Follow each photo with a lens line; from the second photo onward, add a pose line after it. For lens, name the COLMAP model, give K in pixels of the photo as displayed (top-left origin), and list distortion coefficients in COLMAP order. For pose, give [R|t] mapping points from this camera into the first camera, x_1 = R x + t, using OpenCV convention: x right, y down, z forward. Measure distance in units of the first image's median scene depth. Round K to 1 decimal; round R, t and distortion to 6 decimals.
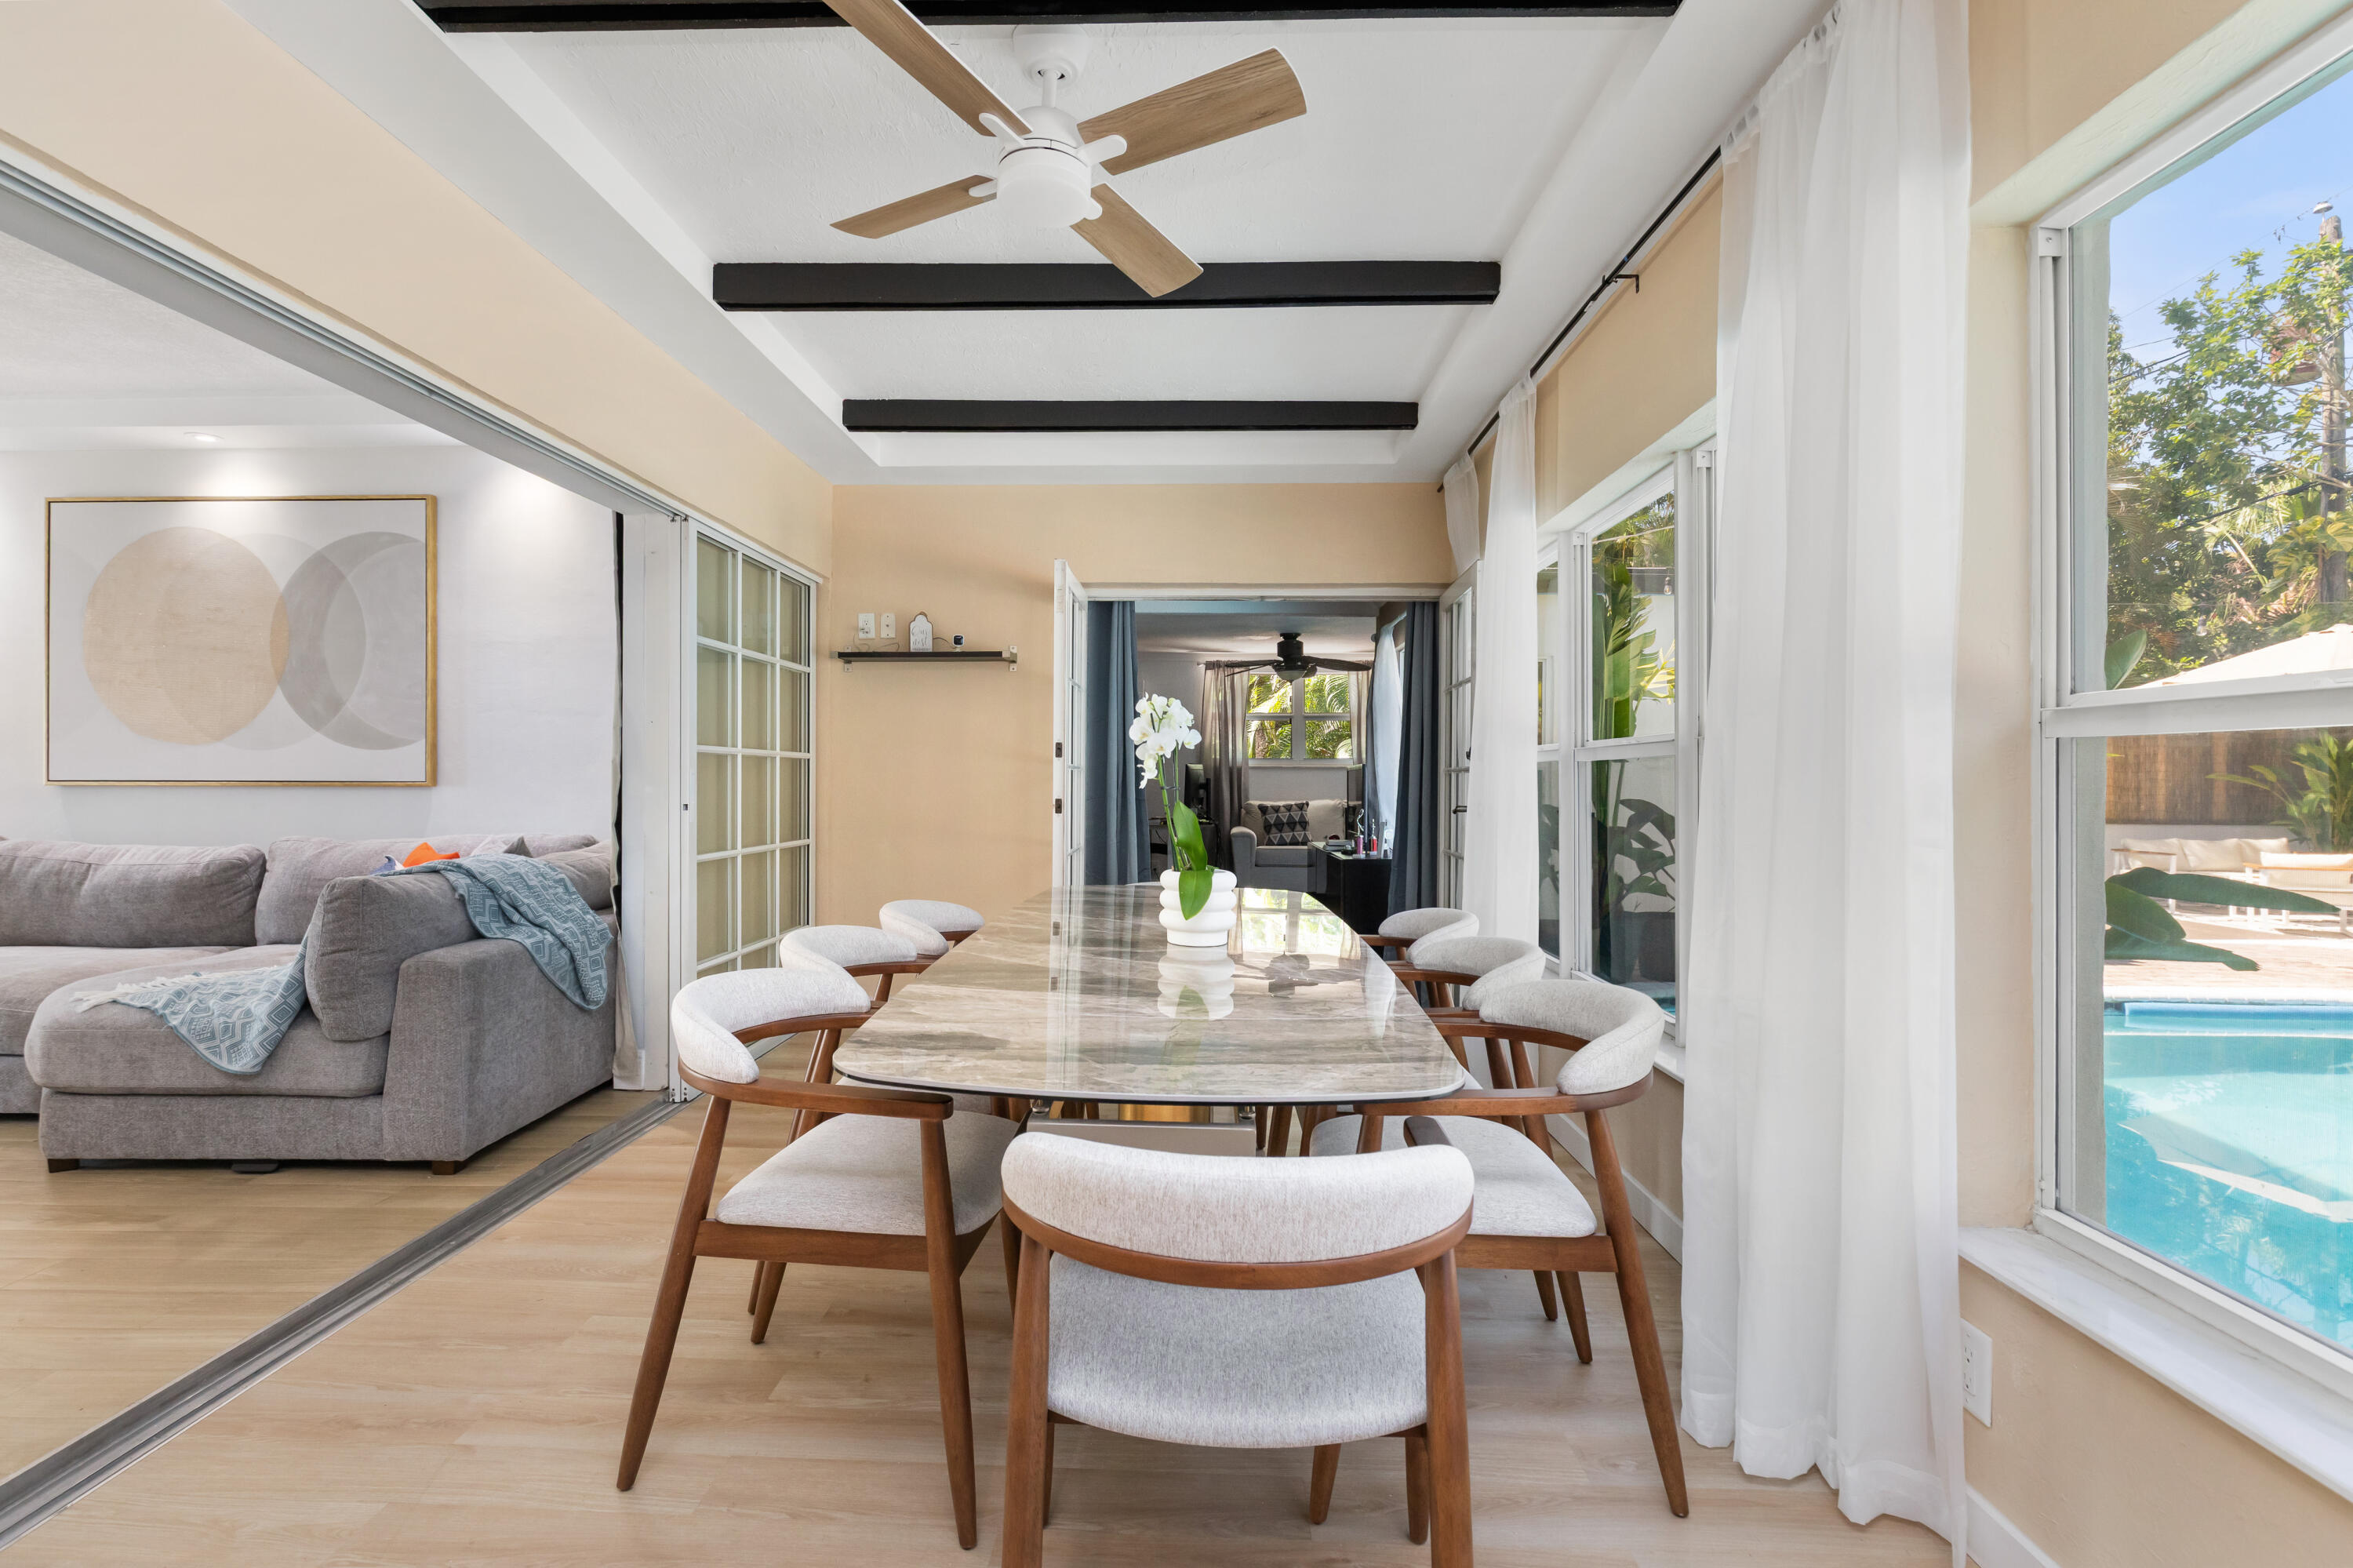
lens RADIAL K [[1132.4, 0, 1199.0], [0, 1132.4, 781.4], [0, 0, 1]] dist [-0.000212, -0.001964]
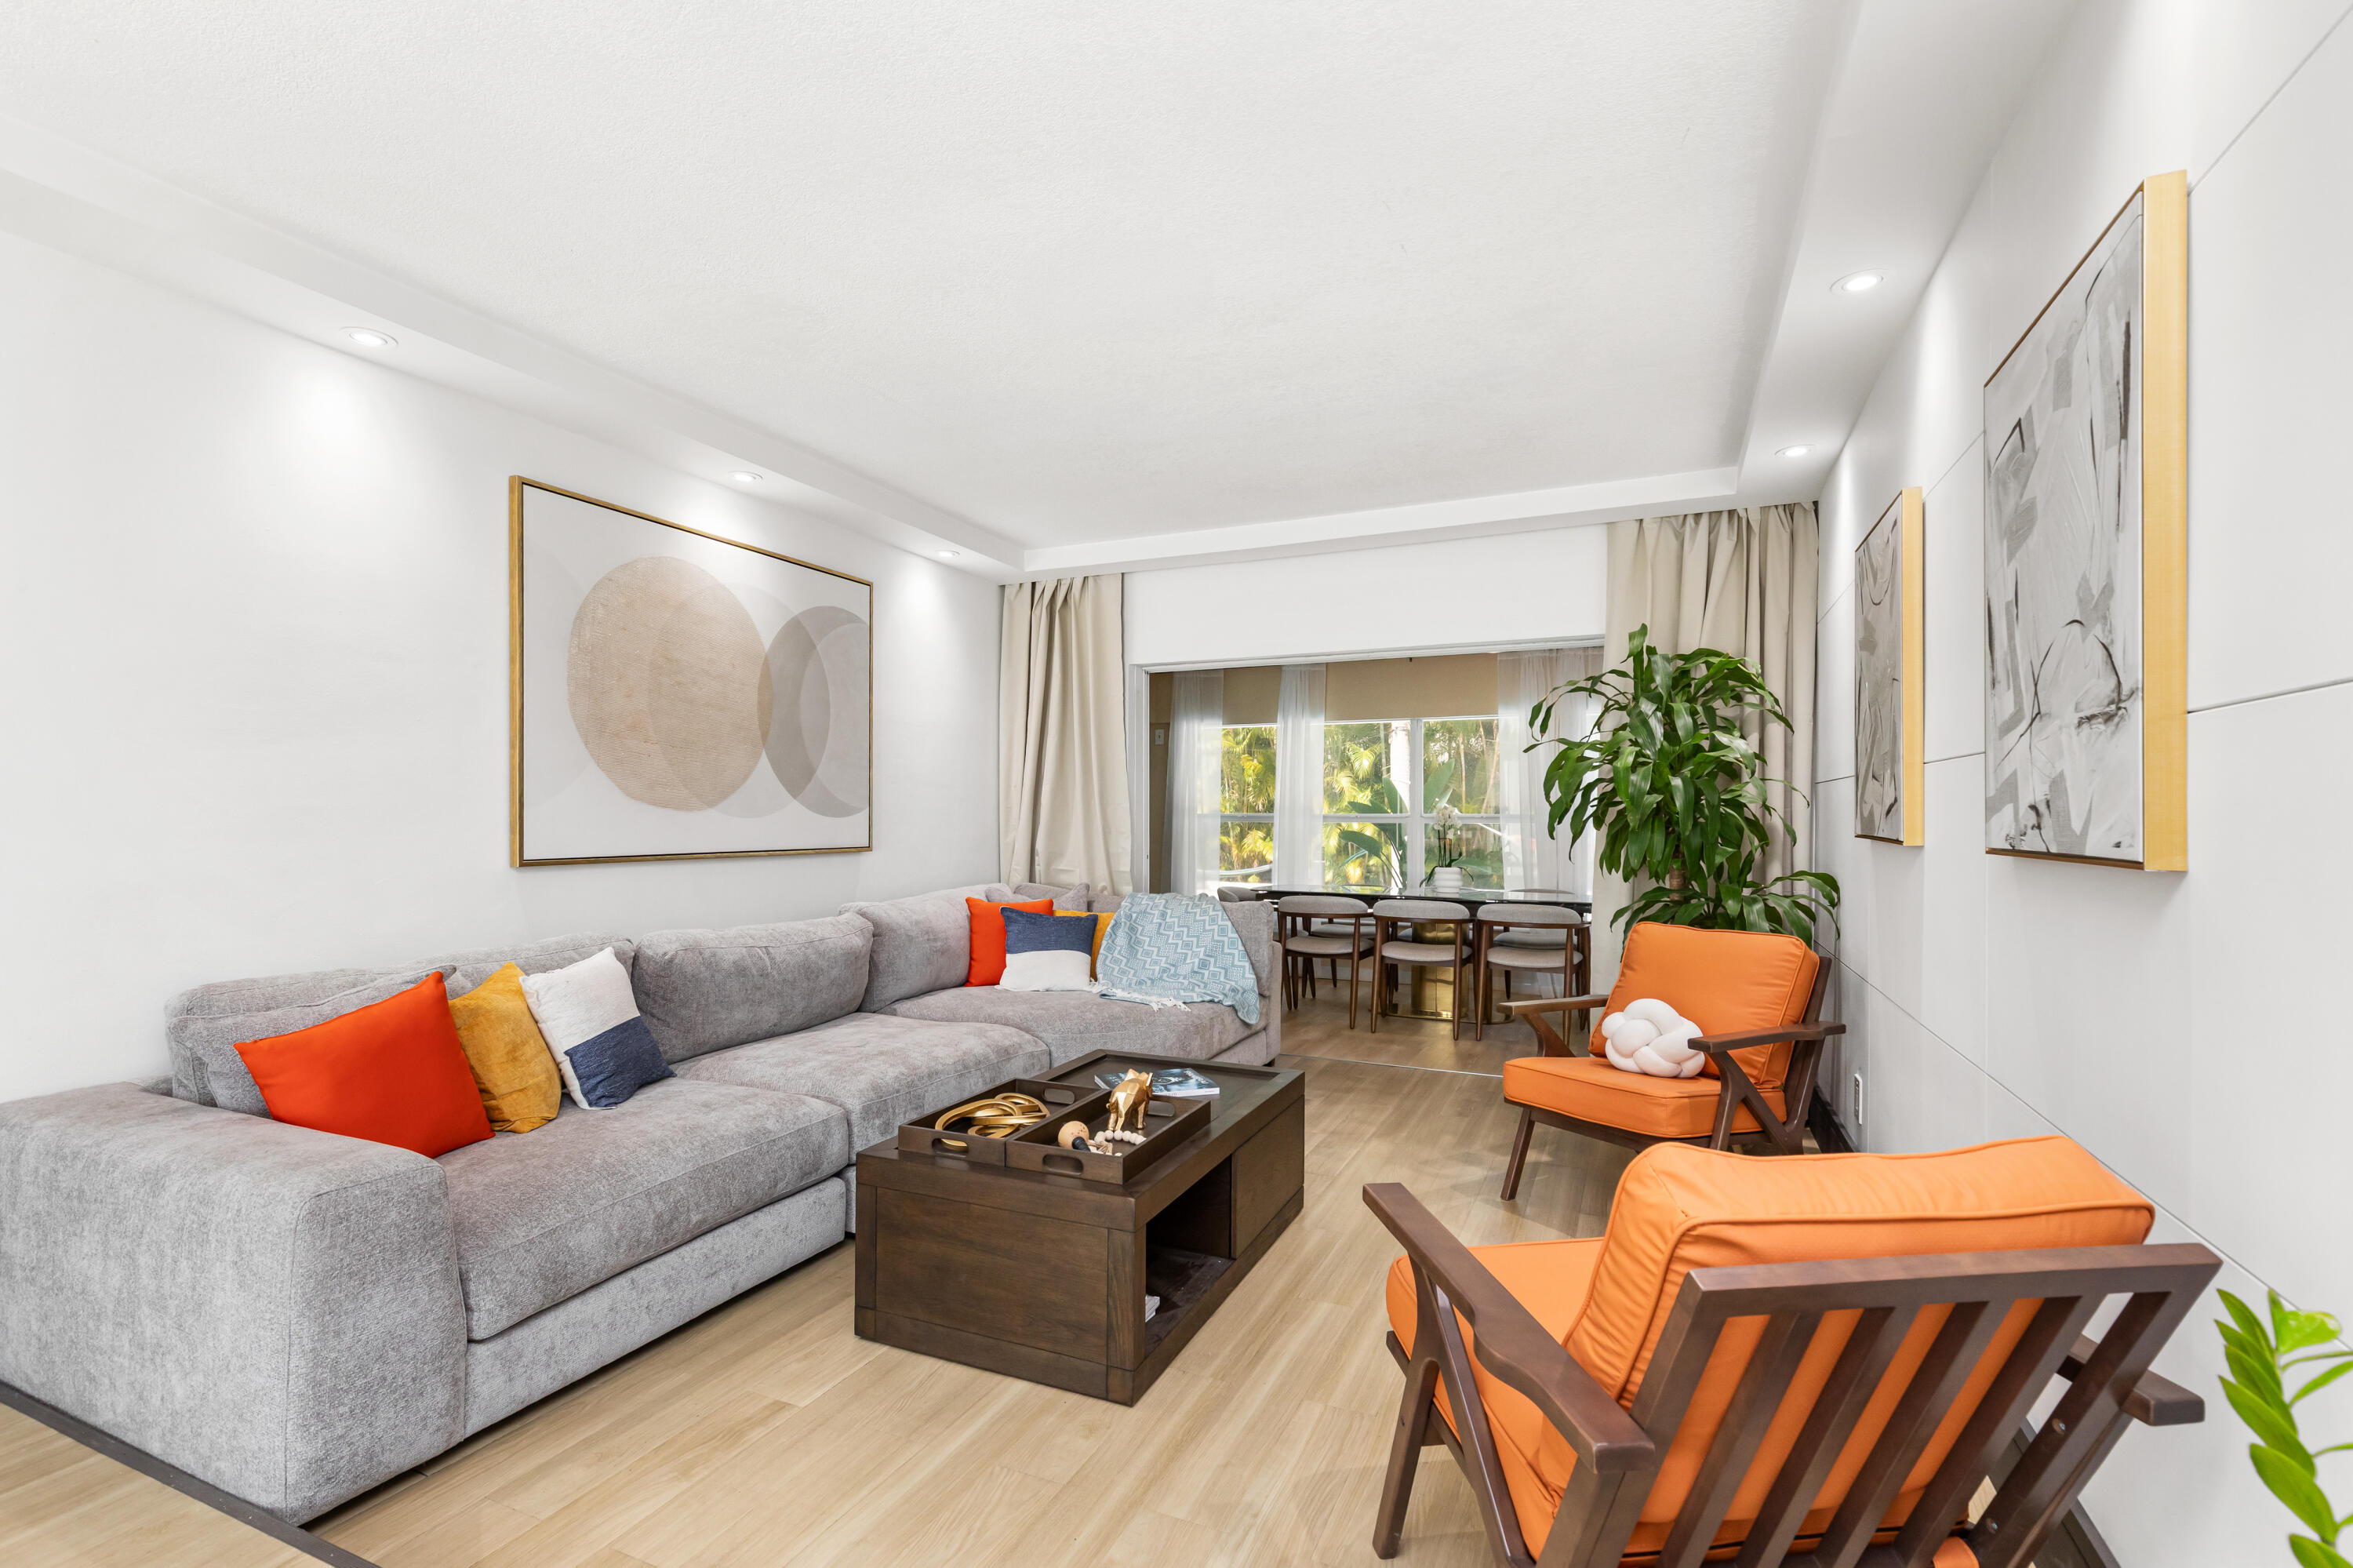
lens RADIAL K [[1058.9, 0, 1182.5], [0, 1058.9, 813.7], [0, 0, 1]] dist [0.011114, -0.003383]
pose [[0.371316, 0.000906, 0.928506, -1.507040], [0.003119, 0.999993, -0.002223, -0.028778], [-0.928501, 0.003721, 0.371311, 0.348221]]
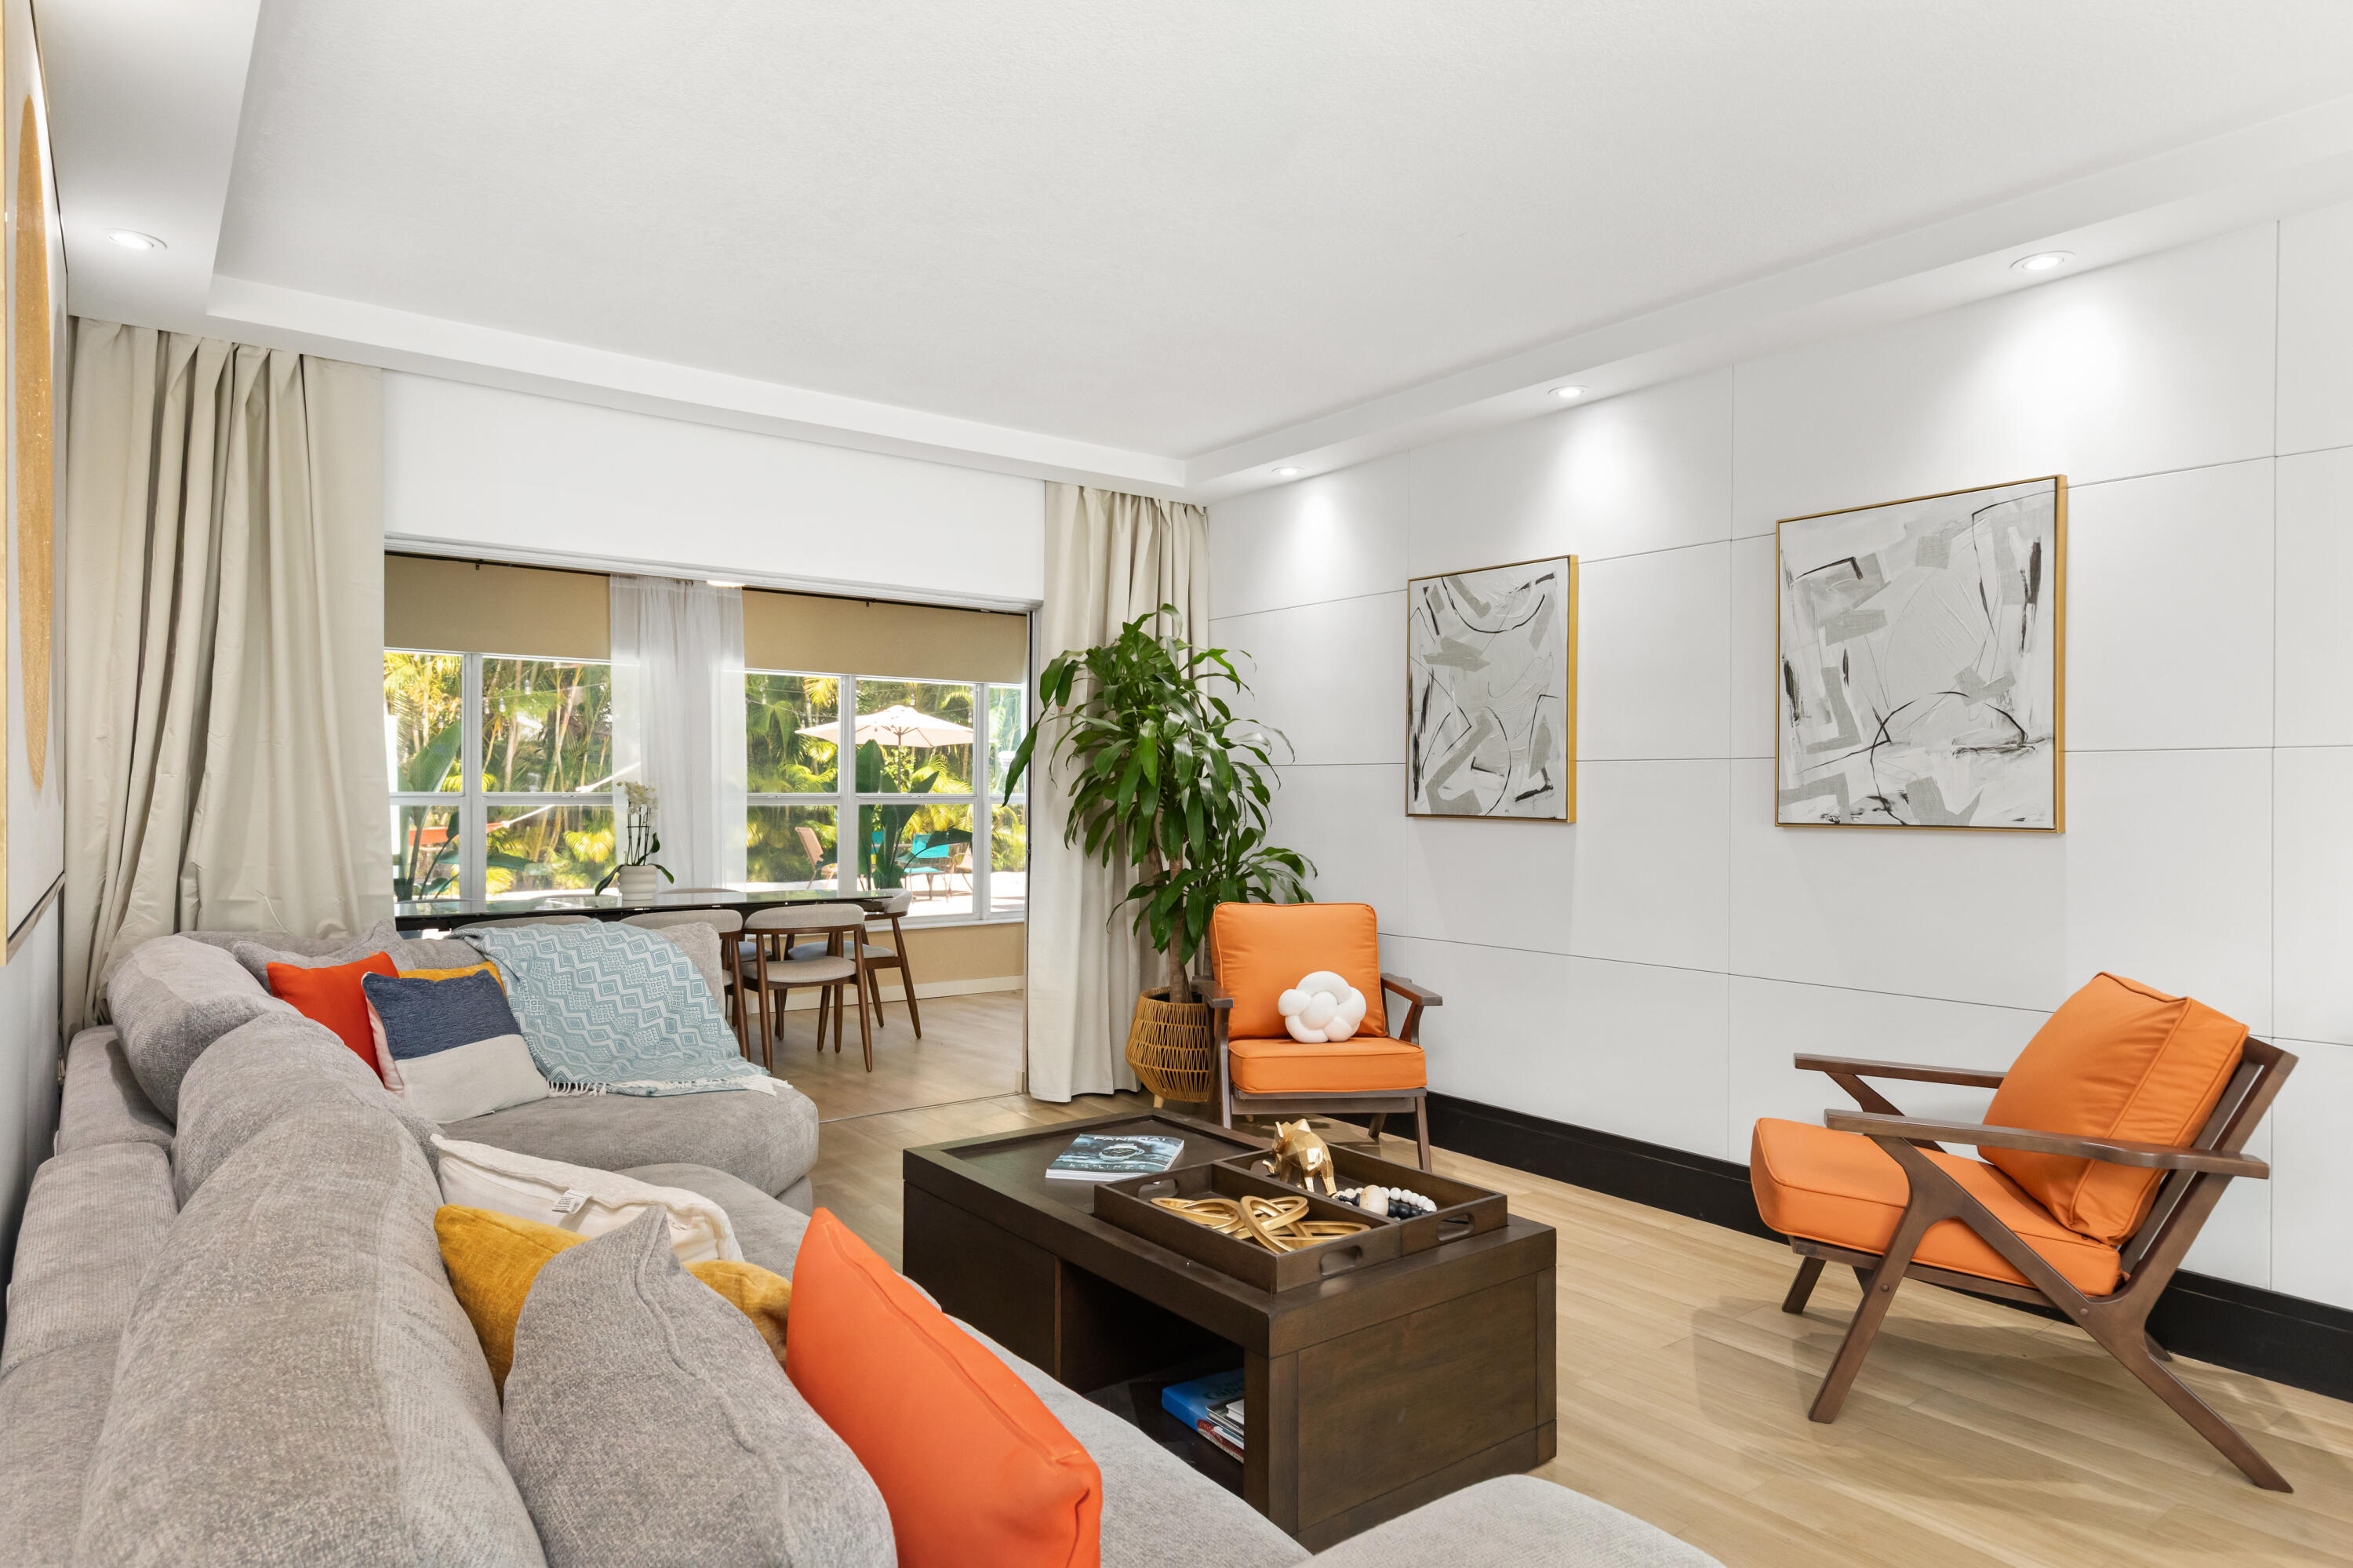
lens RADIAL K [[1314.9, 0, 1171.0], [0, 1314.9, 791.7], [0, 0, 1]] dist [0.006614, -0.000783]
pose [[-0.620235, -0.001915, 0.784414, -1.398099], [-0.001715, 0.999998, 0.001086, -0.034329], [-0.784414, -0.000672, -0.620237, 0.979730]]
